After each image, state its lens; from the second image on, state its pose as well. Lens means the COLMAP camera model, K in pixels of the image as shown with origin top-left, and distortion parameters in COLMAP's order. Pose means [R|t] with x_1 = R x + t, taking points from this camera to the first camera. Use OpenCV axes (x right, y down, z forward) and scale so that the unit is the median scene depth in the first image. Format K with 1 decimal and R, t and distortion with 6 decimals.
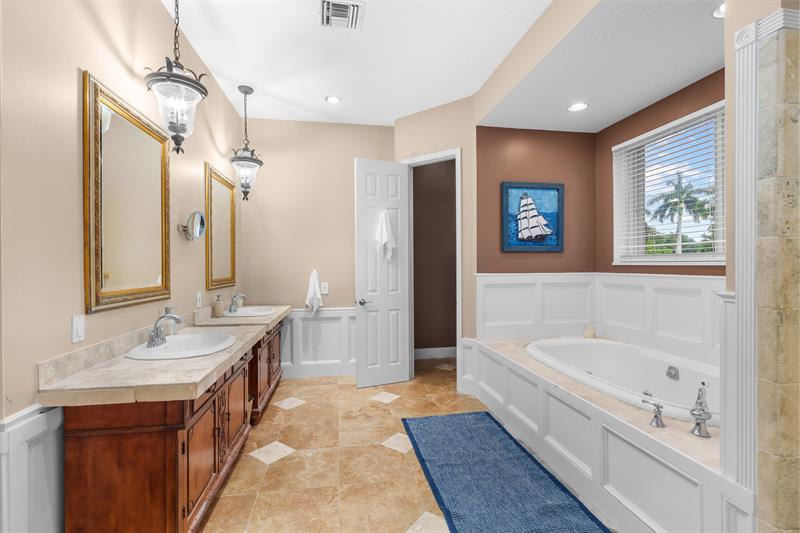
lens RADIAL K [[377.4, 0, 400.0], [0, 377.4, 266.5], [0, 0, 1]] dist [-0.000860, 0.000532]
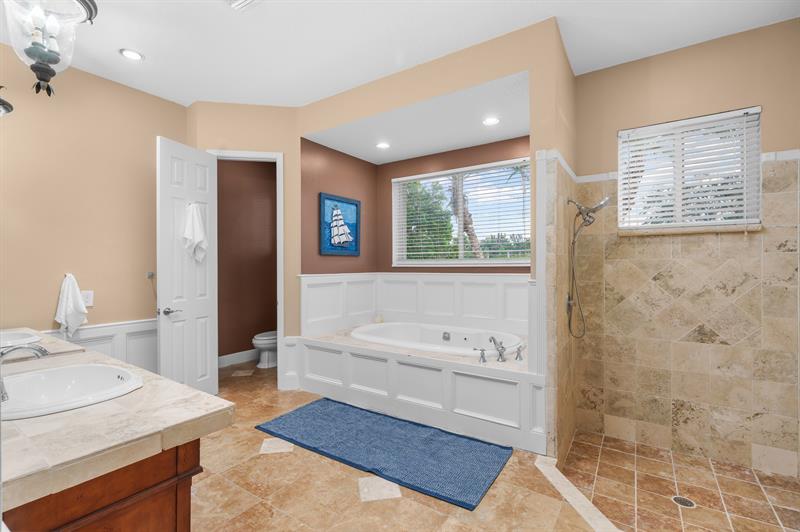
lens RADIAL K [[367.7, 0, 416.5], [0, 367.7, 265.9], [0, 0, 1]] dist [-0.010477, 0.000147]
pose [[0.666676, 0.002029, 0.745345, -0.354818], [0.003728, 0.999975, -0.006056, 0.001543], [-0.745339, 0.006816, 0.666651, 0.061393]]
